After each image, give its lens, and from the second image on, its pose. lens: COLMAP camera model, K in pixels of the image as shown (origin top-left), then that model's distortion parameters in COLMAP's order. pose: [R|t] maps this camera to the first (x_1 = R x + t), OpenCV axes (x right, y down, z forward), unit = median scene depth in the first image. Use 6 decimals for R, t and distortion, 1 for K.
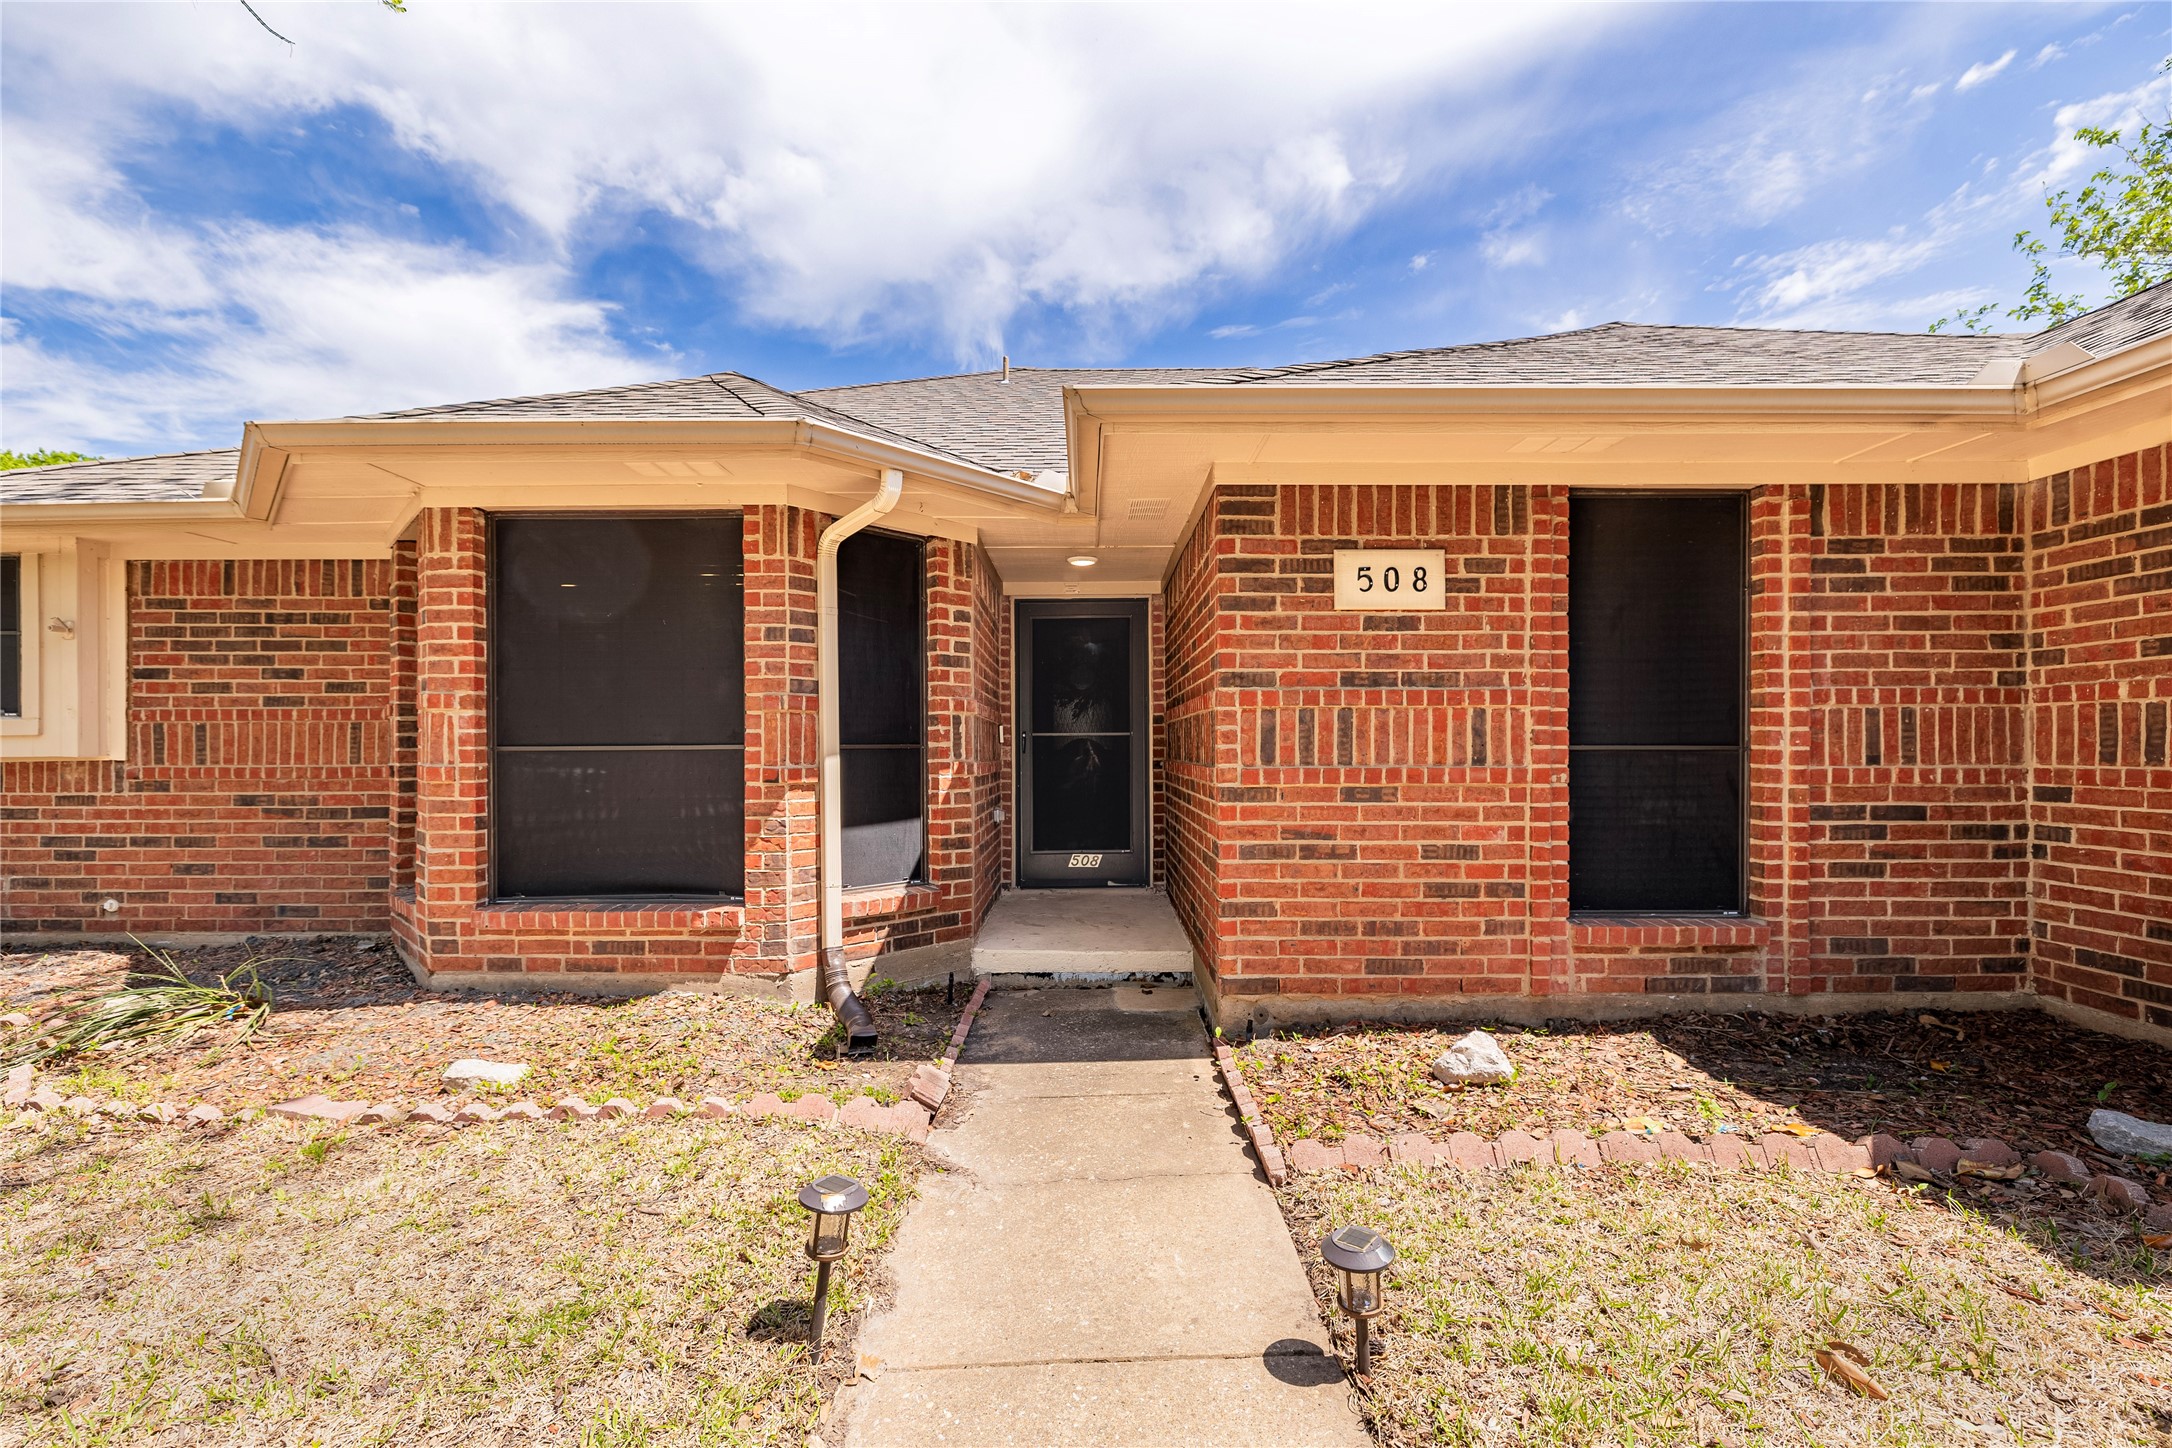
lens RADIAL K [[1021.8, 0, 1021.9], [0, 1021.8, 730.0], [0, 0, 1]] dist [-0.002285, -0.000438]
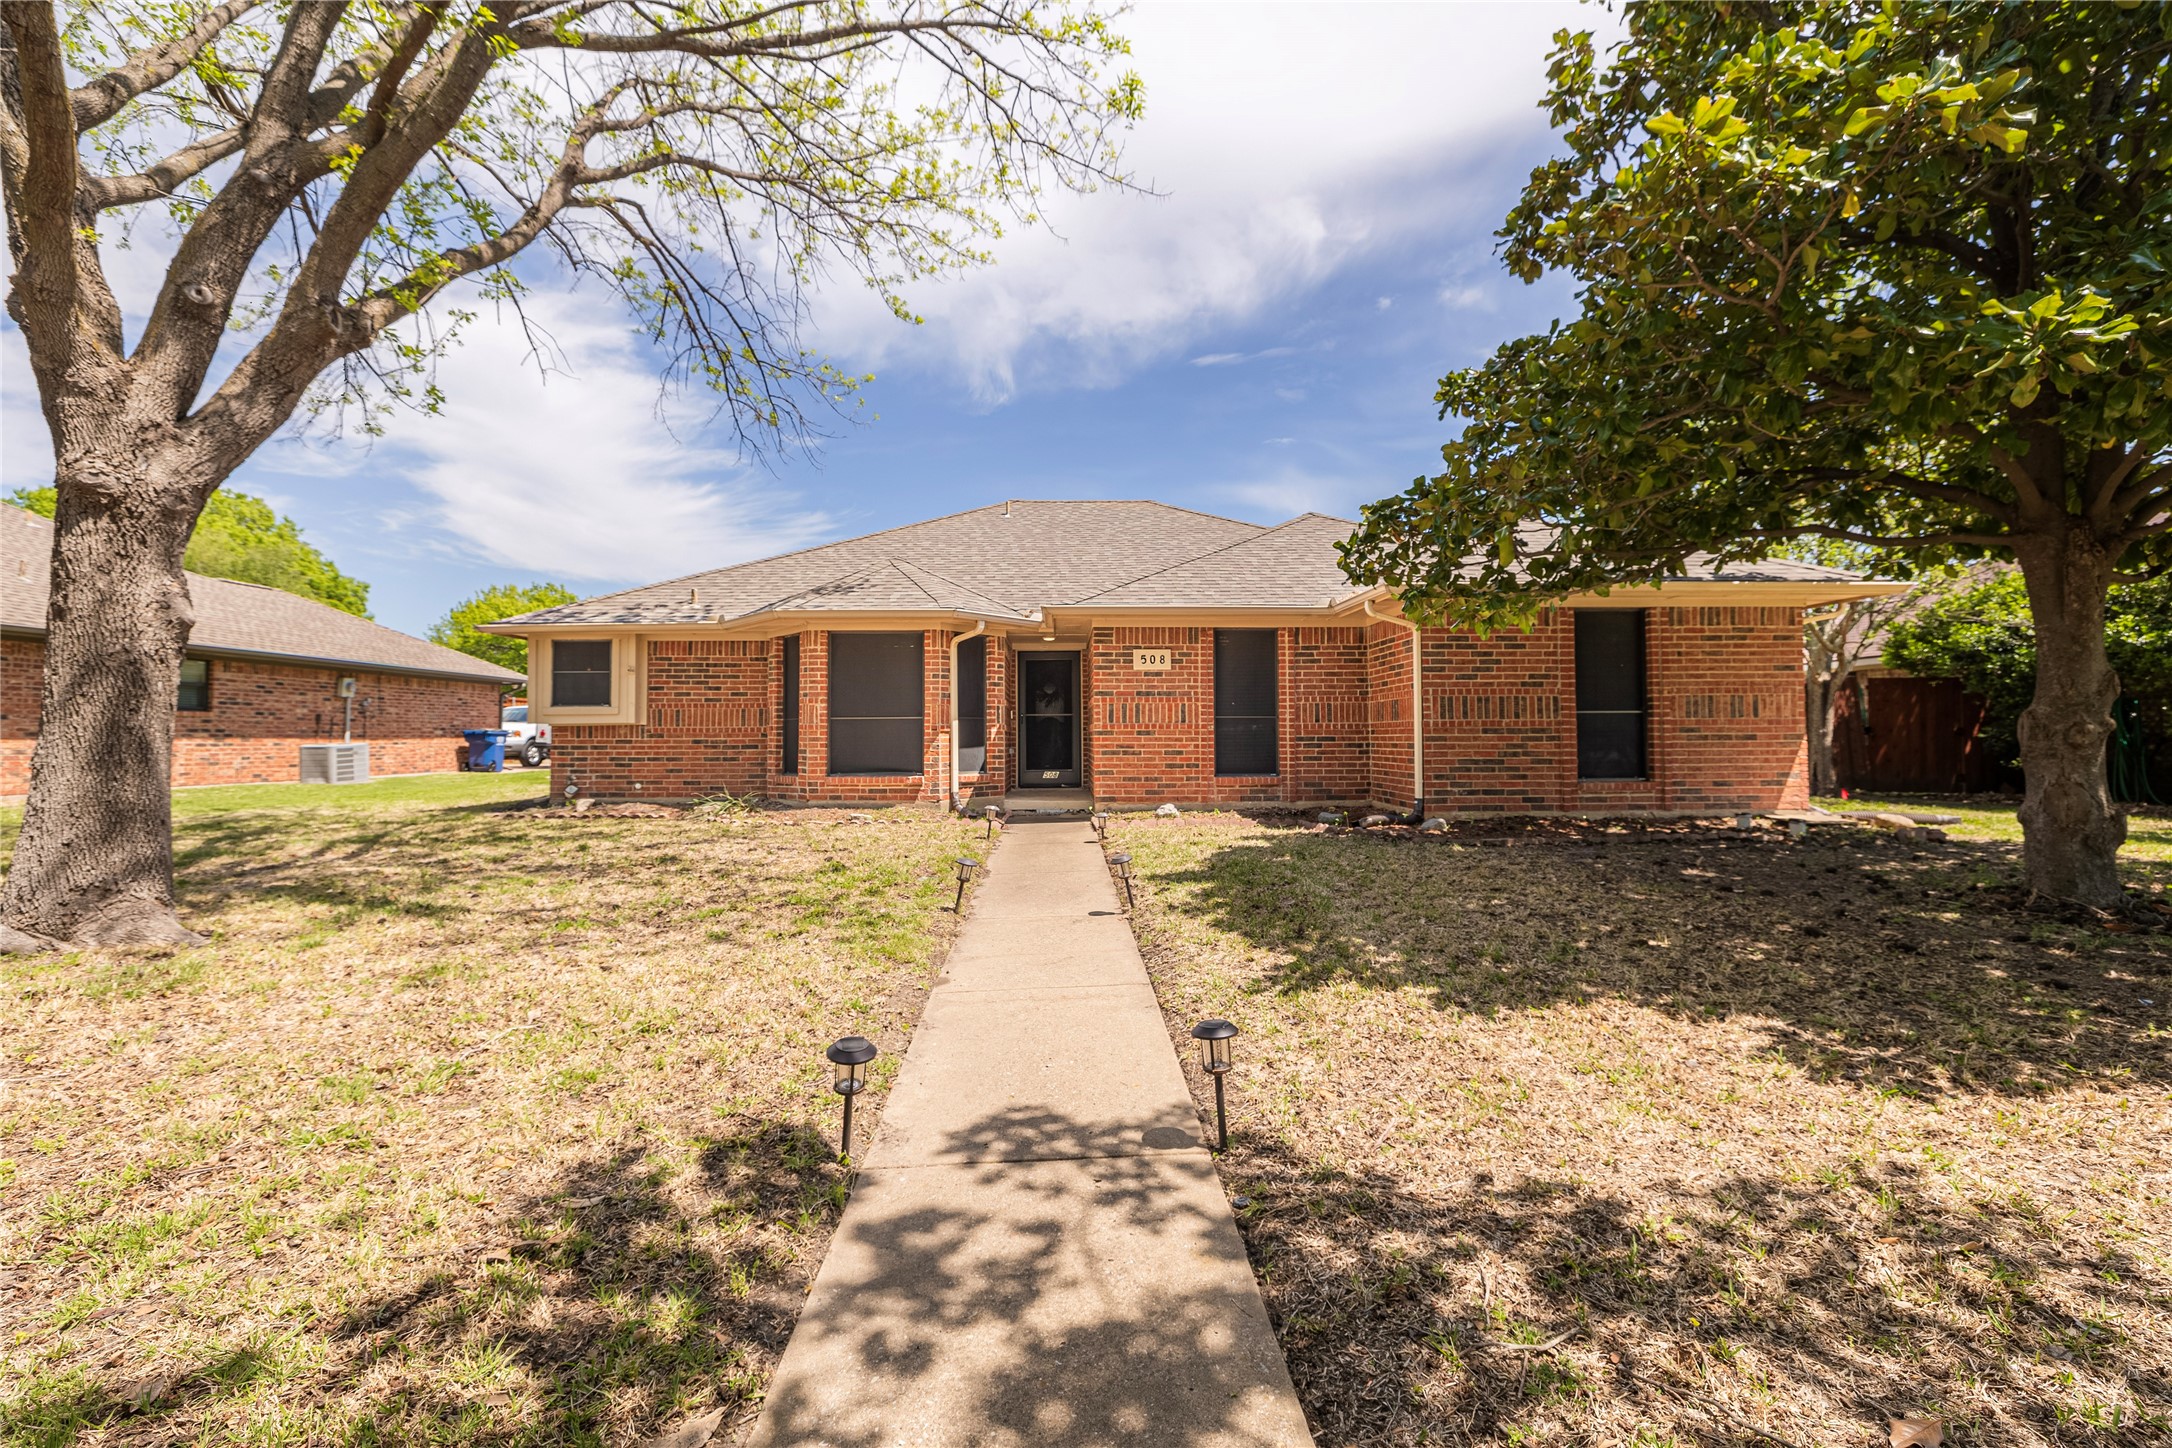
lens RADIAL K [[948.8, 0, 1074.1], [0, 948.8, 693.9], [0, 0, 1]] dist [-0.000965, -0.000281]
pose [[0.998900, 0.001567, 0.046870, 0.009285], [0.000106, 0.999364, -0.035666, 0.044159], [-0.046896, 0.035632, 0.998264, -1.540132]]
